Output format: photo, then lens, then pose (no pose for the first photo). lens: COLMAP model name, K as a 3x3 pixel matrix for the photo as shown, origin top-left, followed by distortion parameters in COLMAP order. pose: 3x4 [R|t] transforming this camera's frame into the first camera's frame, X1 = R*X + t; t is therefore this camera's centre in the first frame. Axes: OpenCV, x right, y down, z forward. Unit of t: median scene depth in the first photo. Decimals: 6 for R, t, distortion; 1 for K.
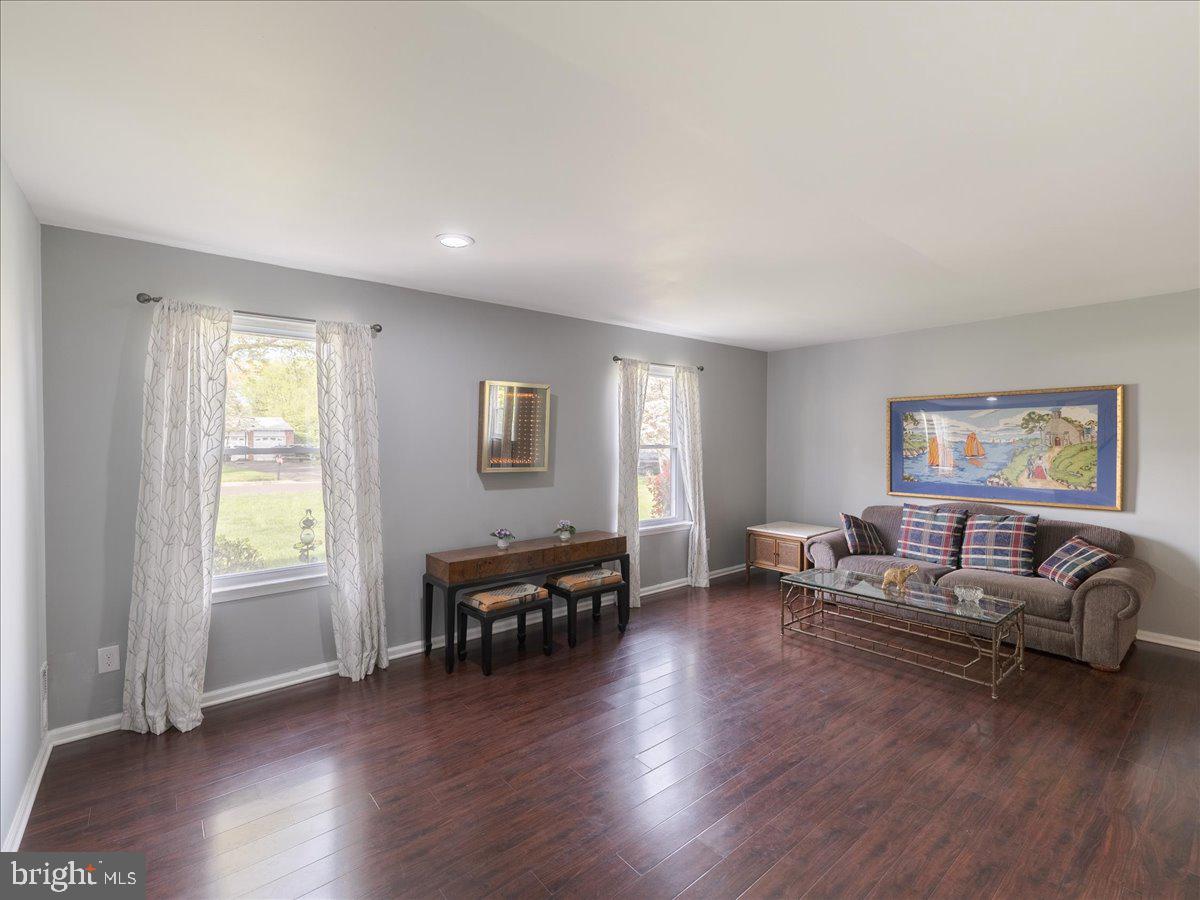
lens RADIAL K [[546.5, 0, 598.2], [0, 546.5, 447.2], [0, 0, 1]] dist [0.002154, 0.000496]
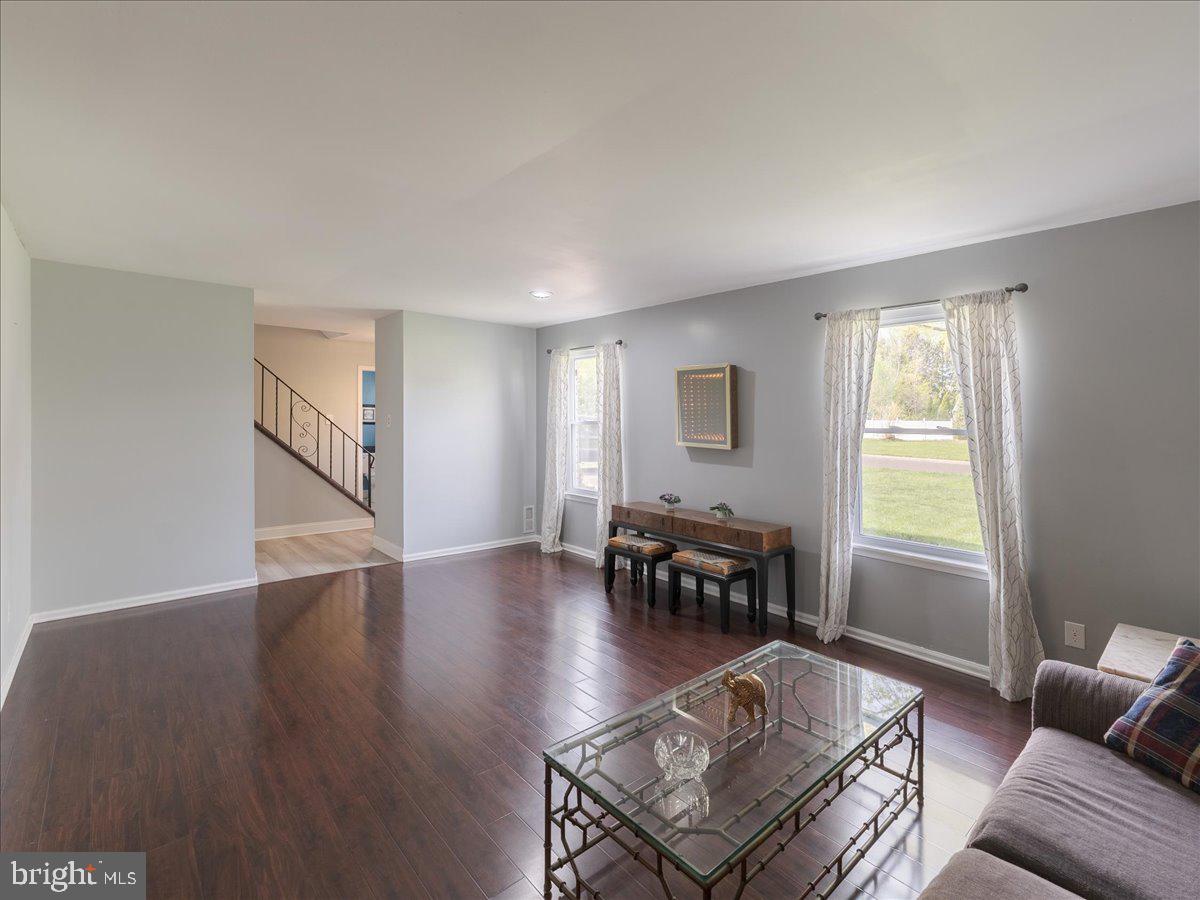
lens RADIAL K [[546.5, 0, 602.6], [0, 546.5, 442.1], [0, 0, 1]] dist [0.002154, 0.000496]
pose [[0.047959, 0.047104, -0.997738, 0.799574], [-0.024534, 0.998642, 0.045967, -0.010205], [0.998548, 0.022274, 0.049050, 0.648417]]
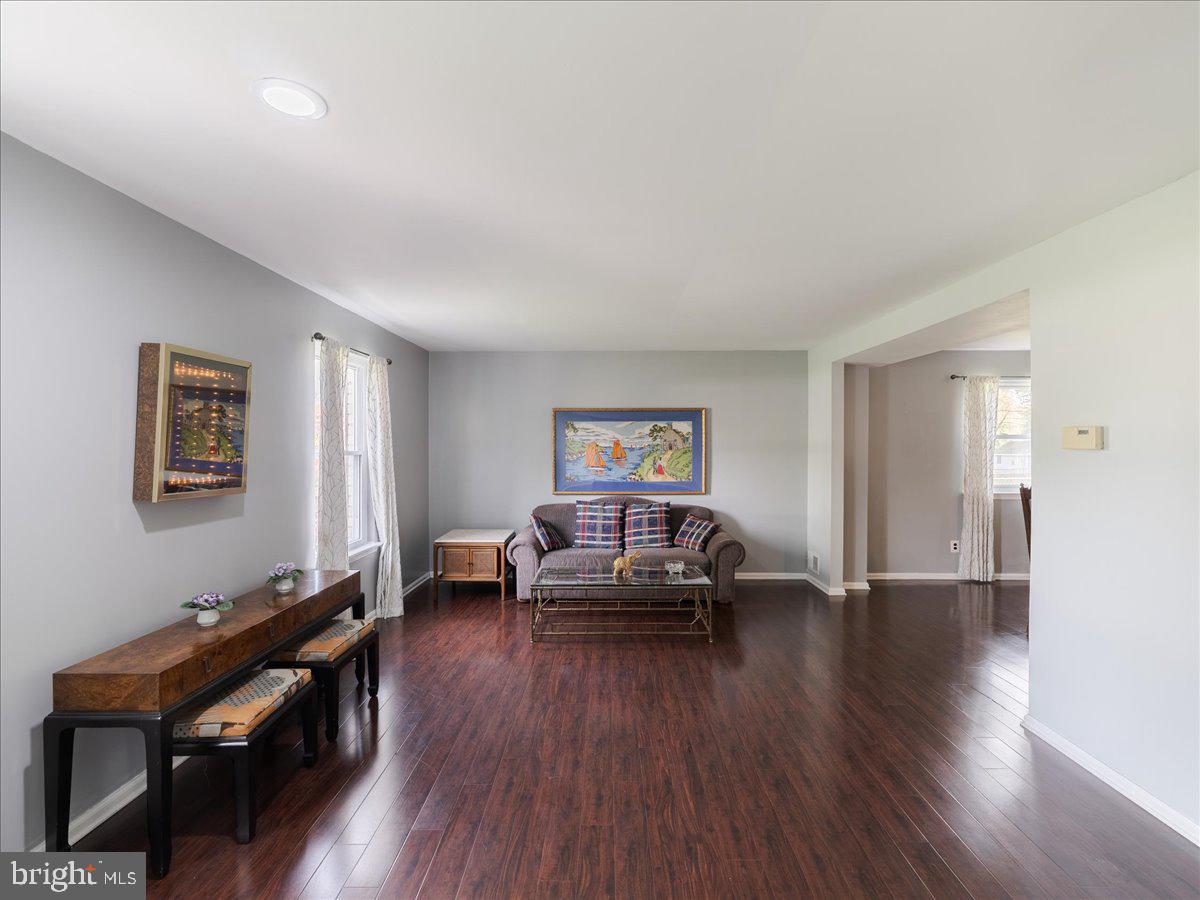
lens RADIAL K [[546.5, 0, 598.5], [0, 546.5, 450.2], [0, 0, 1]] dist [0.002154, 0.000496]
pose [[0.646456, -0.006370, 0.762925, -0.311998], [0.007261, 0.999971, 0.002196, -0.005761], [-0.762917, 0.004120, 0.646484, 0.243720]]
